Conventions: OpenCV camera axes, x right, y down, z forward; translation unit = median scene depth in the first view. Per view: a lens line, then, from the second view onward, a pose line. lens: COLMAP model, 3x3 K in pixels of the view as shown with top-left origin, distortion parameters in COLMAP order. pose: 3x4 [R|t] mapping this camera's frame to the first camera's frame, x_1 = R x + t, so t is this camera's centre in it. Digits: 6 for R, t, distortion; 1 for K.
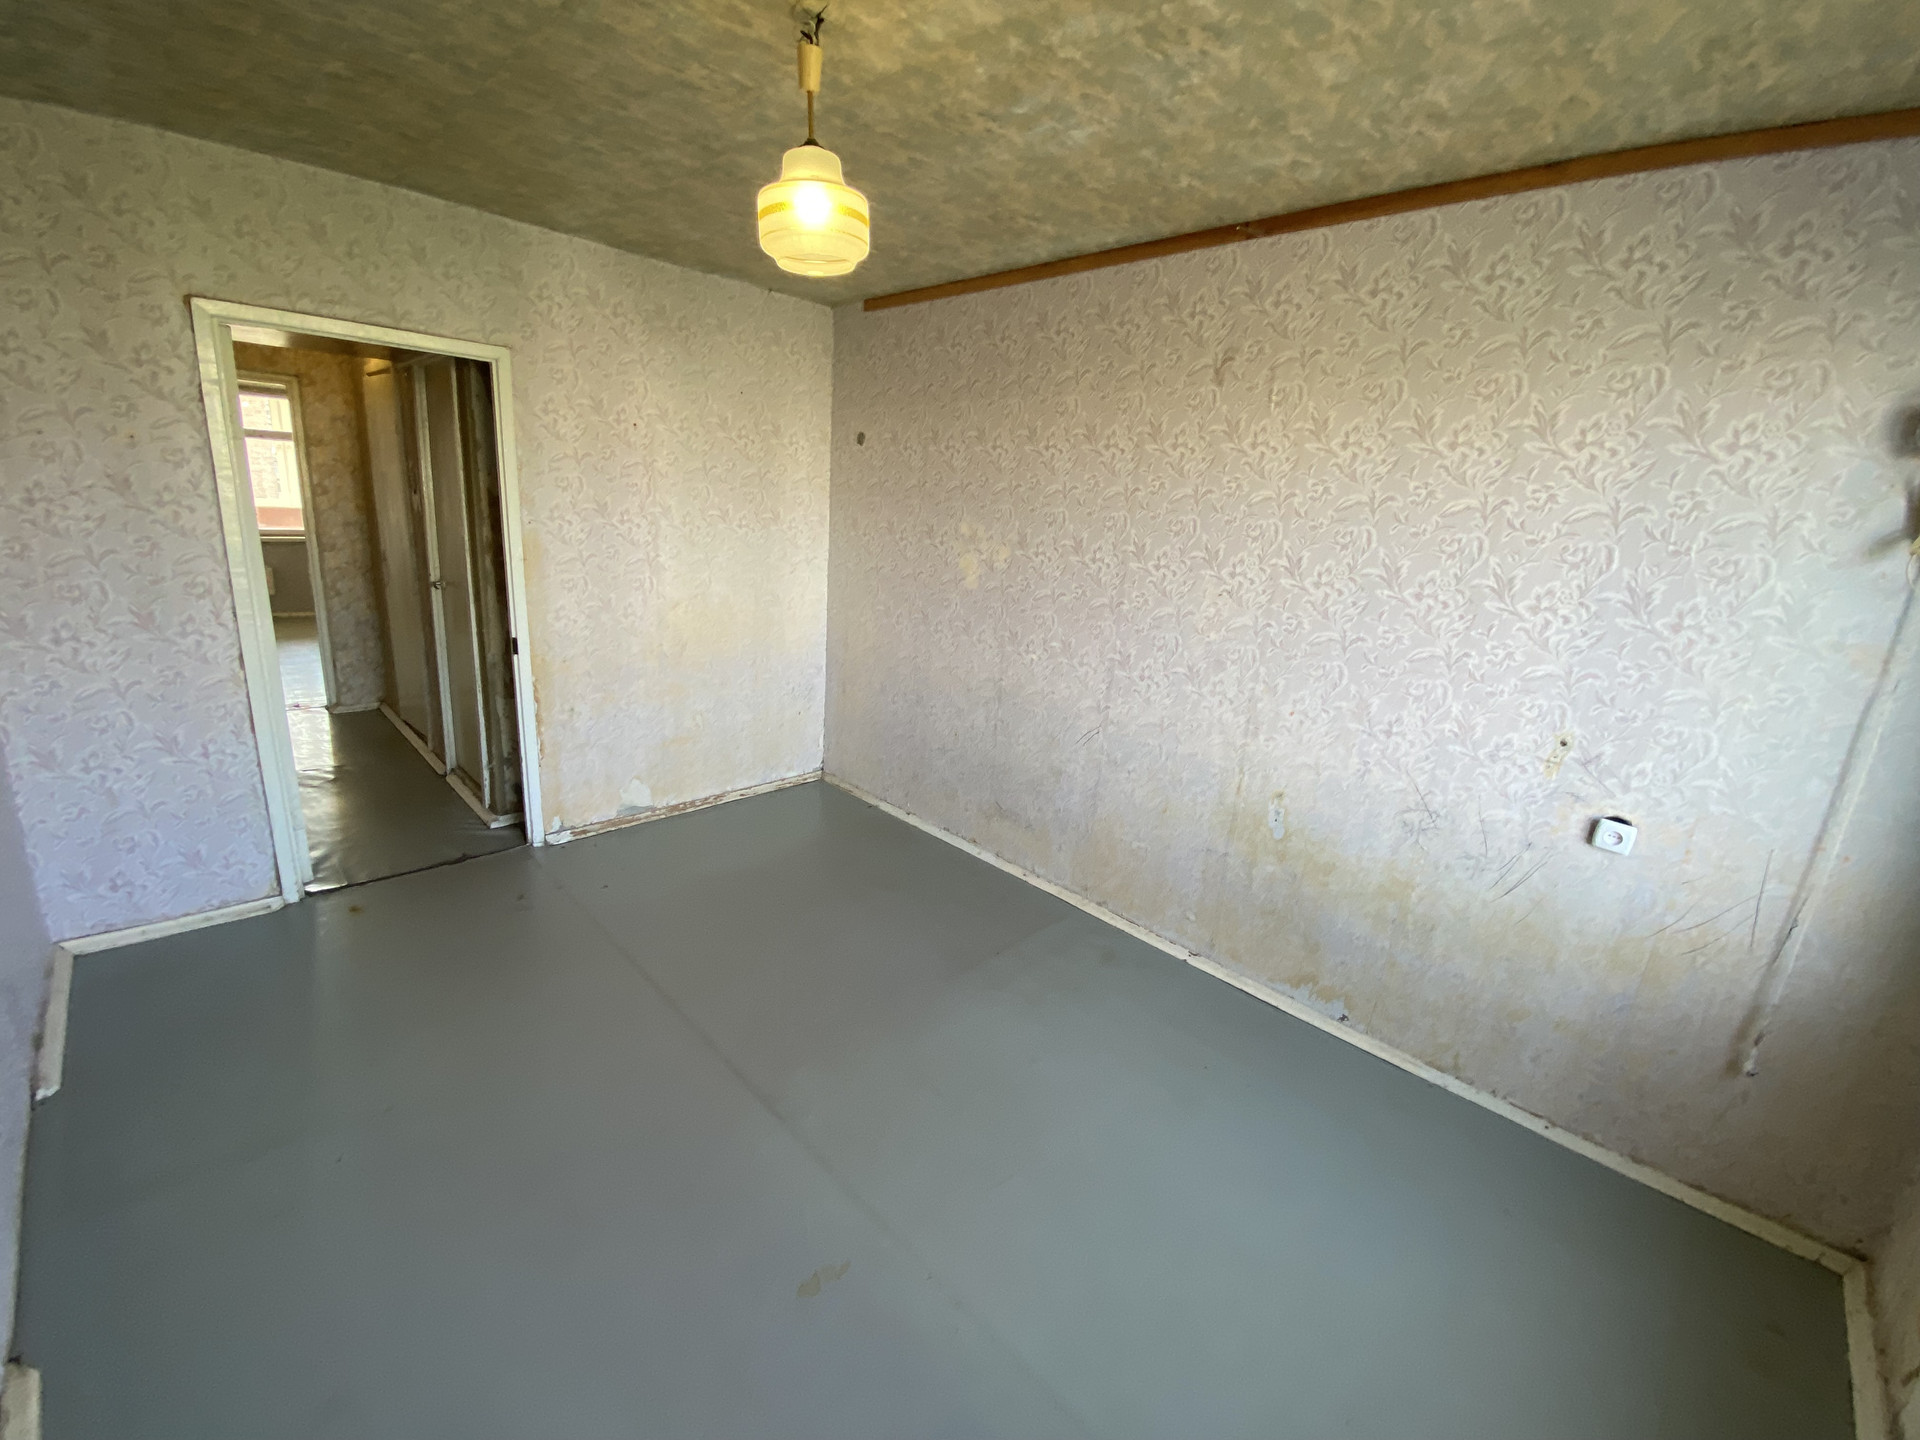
lens RADIAL K [[790.3, 0, 979.9], [0, 790.3, 709.8], [0, 0, 1]] dist [0.020868, -0.018222]
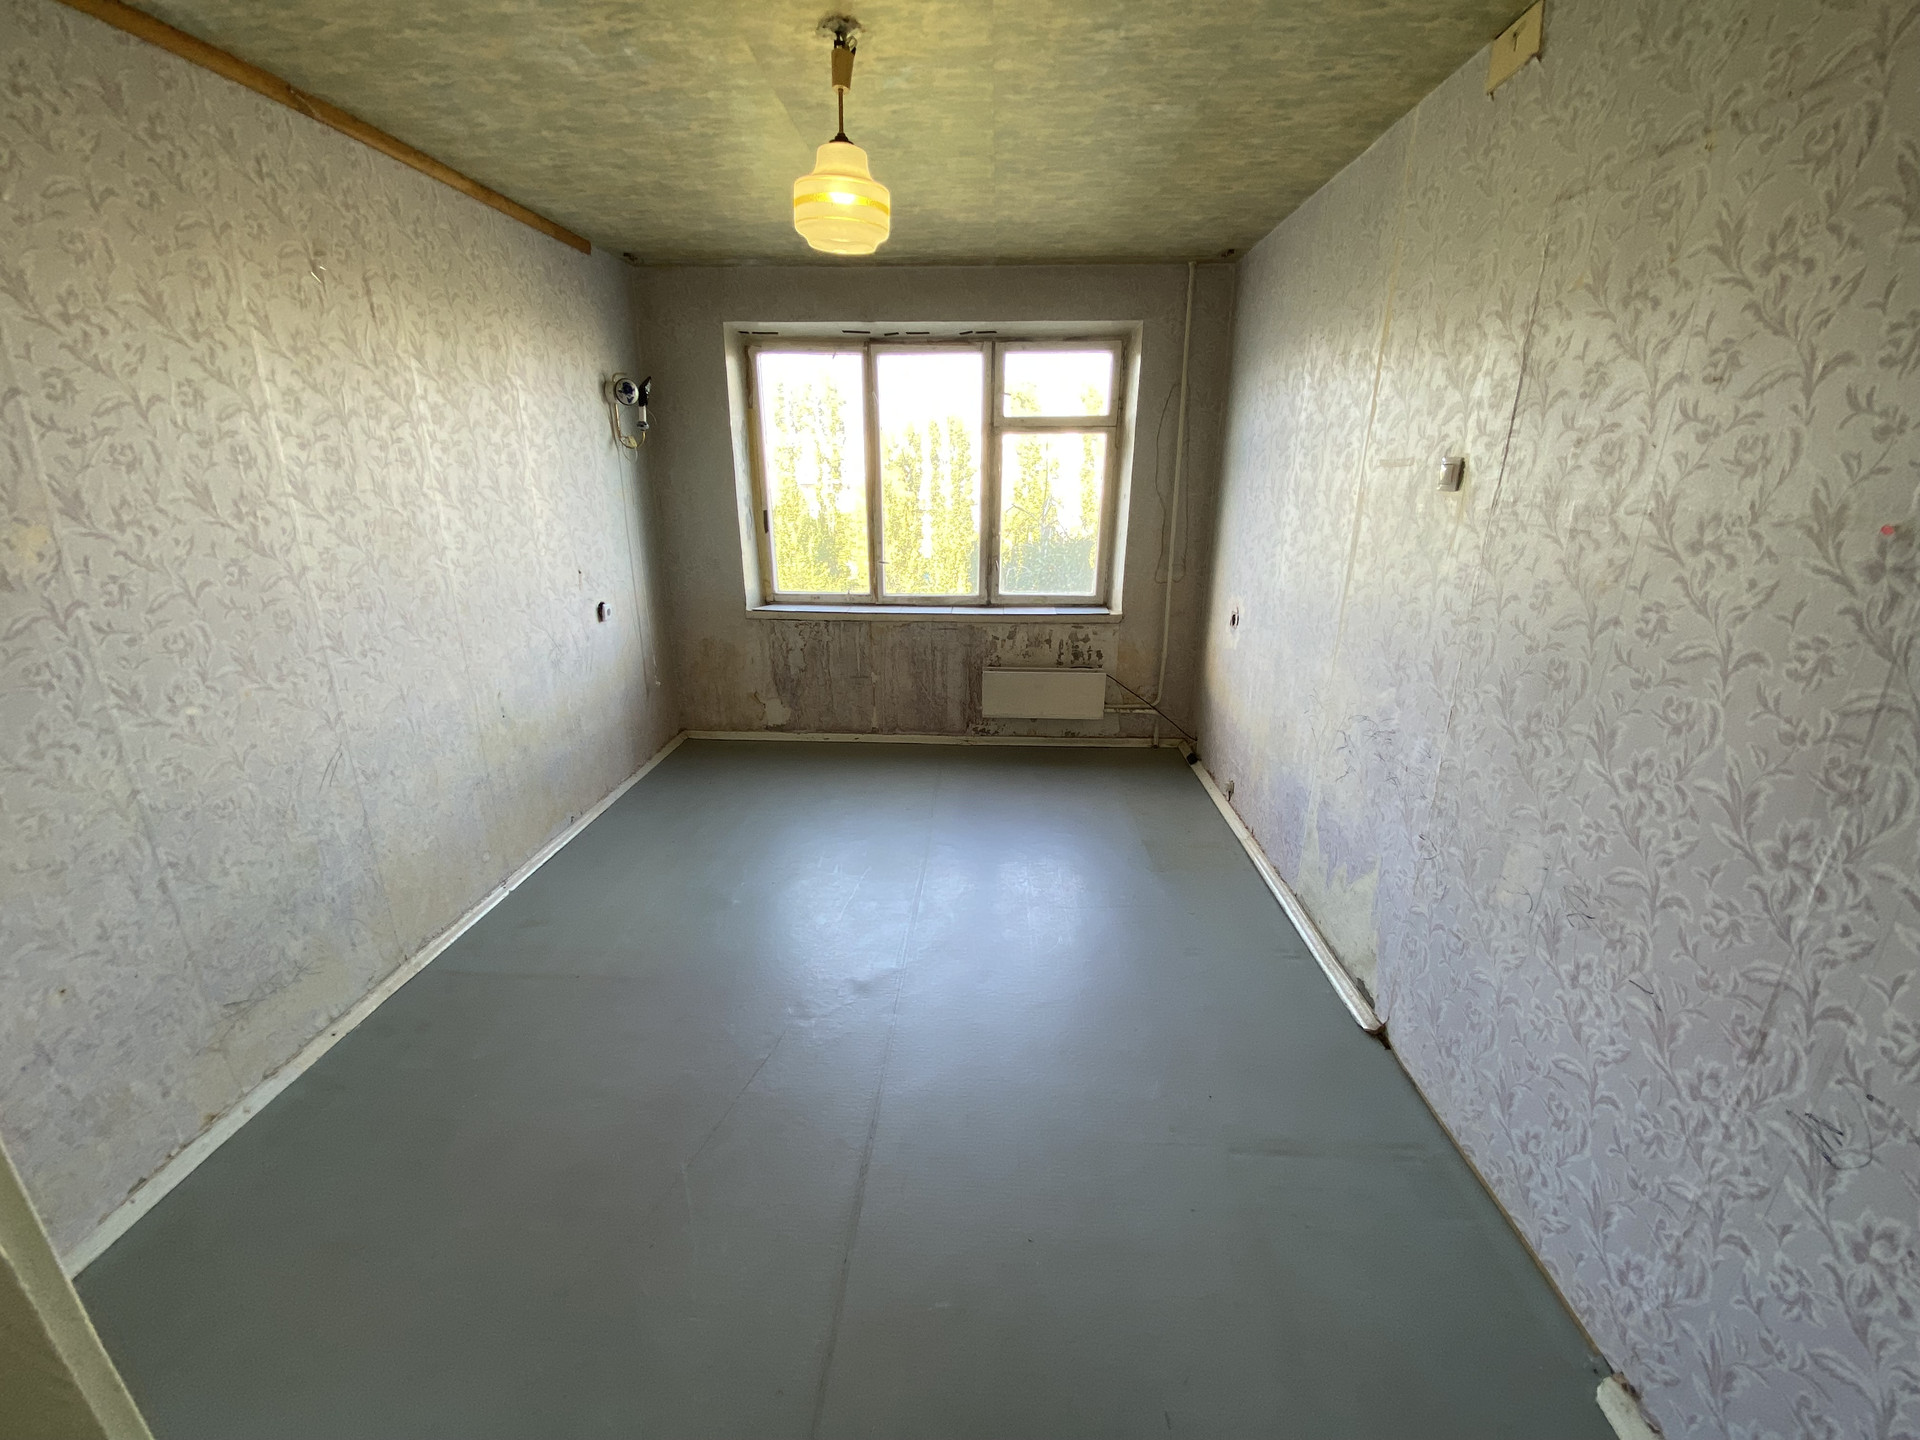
lens RADIAL K [[790.3, 0, 949.5], [0, 790.3, 715.7], [0, 0, 1]] dist [0.020868, -0.018222]
pose [[-0.655562, -0.283833, 0.699769, -0.936138], [0.154084, 0.856899, 0.491917, -0.359214], [-0.739254, 0.430305, -0.518016, 1.257147]]
